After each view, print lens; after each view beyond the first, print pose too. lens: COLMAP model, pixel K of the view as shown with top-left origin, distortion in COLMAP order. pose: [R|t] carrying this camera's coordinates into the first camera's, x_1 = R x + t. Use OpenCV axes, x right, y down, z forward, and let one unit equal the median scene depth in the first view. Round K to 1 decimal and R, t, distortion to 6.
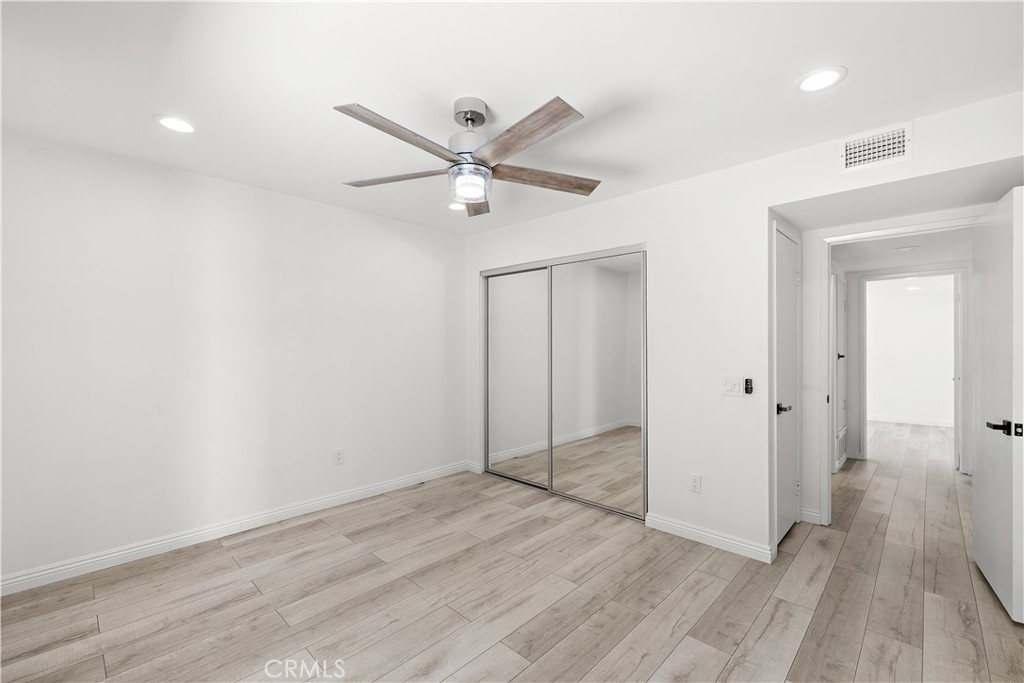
lens RADIAL K [[432.1, 0, 516.7], [0, 432.1, 341.7], [0, 0, 1]] dist [-0.003304, 0.000993]
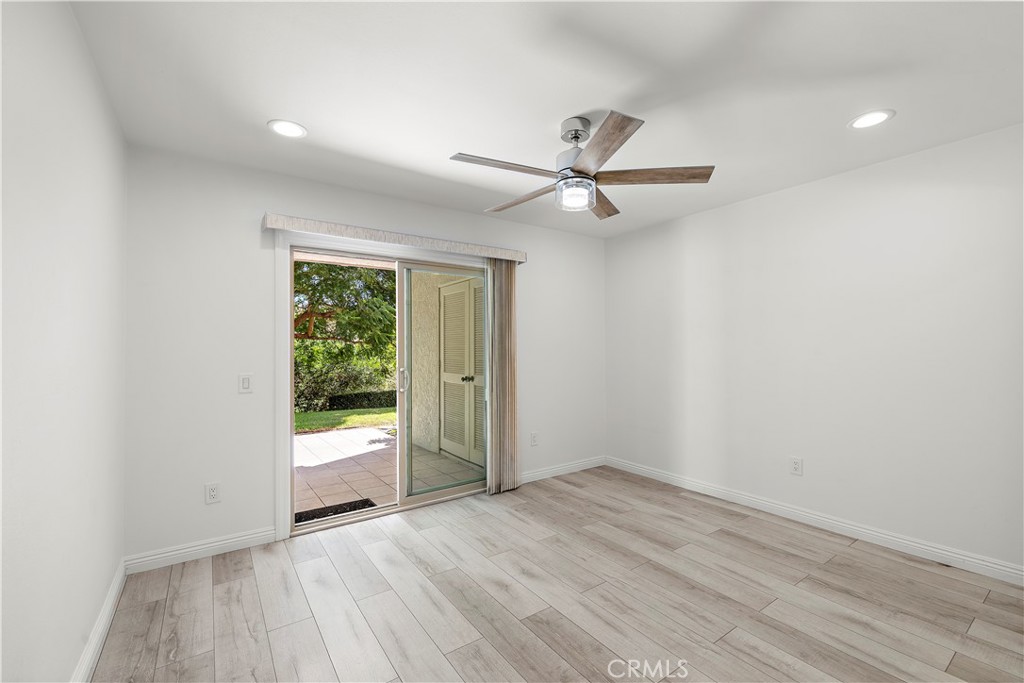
lens RADIAL K [[432.1, 0, 516.5], [0, 432.1, 346.5], [0, 0, 1]] dist [-0.003304, 0.000993]
pose [[-0.188382, 0.000391, -0.982096, 0.731015], [0.012777, 0.999916, -0.002053, 0.015663], [0.982013, -0.012935, -0.188371, 0.768596]]
